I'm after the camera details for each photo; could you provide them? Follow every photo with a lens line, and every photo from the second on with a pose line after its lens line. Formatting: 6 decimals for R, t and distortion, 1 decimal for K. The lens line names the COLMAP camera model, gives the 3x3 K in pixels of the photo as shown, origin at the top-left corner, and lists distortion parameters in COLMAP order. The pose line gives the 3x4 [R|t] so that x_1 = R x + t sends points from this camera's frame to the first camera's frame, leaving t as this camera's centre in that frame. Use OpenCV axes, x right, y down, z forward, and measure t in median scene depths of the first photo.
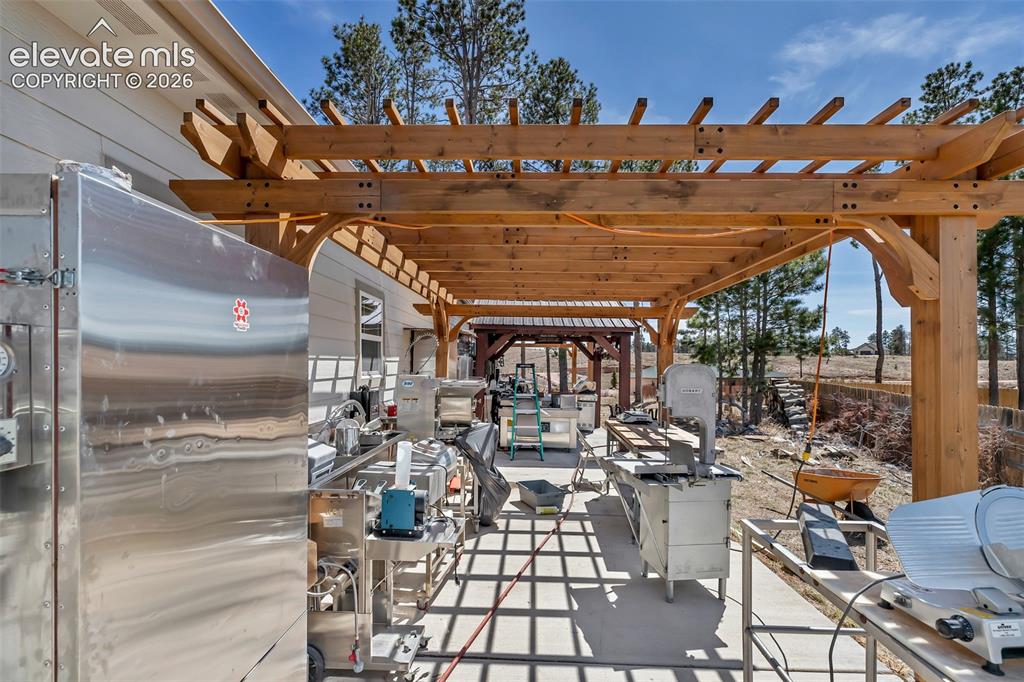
lens RADIAL K [[484.1, 0, 513.3], [0, 484.1, 363.8], [0, 0, 1]] dist [0.002041, 0.000021]
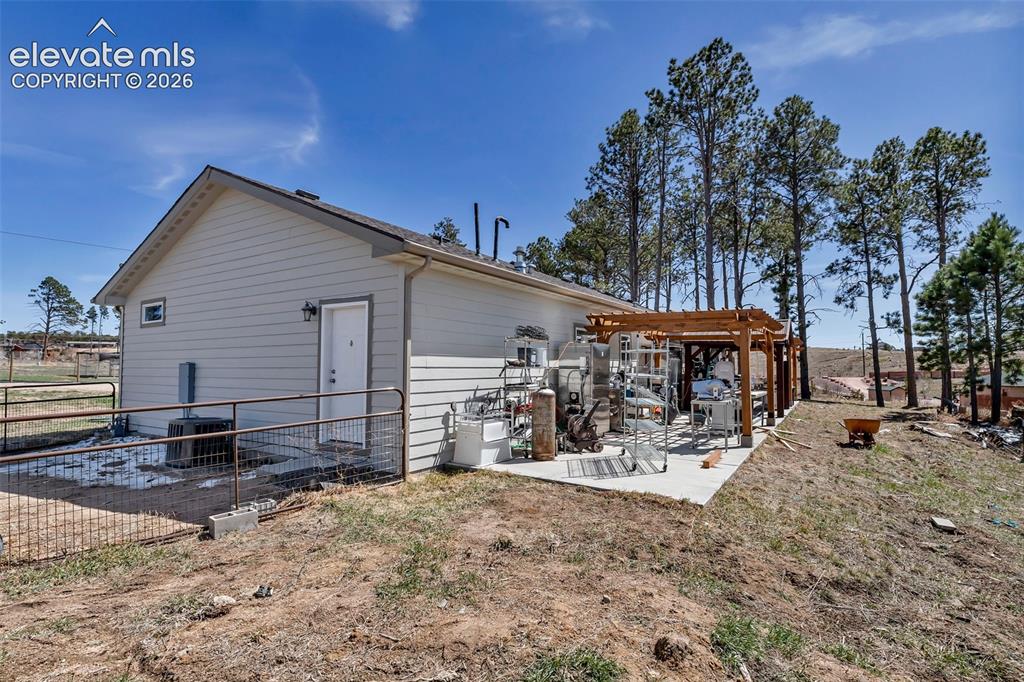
lens RADIAL K [[500.2, 0, 512.0], [0, 500.2, 341.0], [0, 0, 1]] dist [-0.000632, -0.000052]
pose [[0.861618, -0.015686, -0.507315, 0.125347], [-0.007211, 0.999043, -0.043137, 0.001670], [0.507506, 0.040826, 0.860680, -0.371759]]
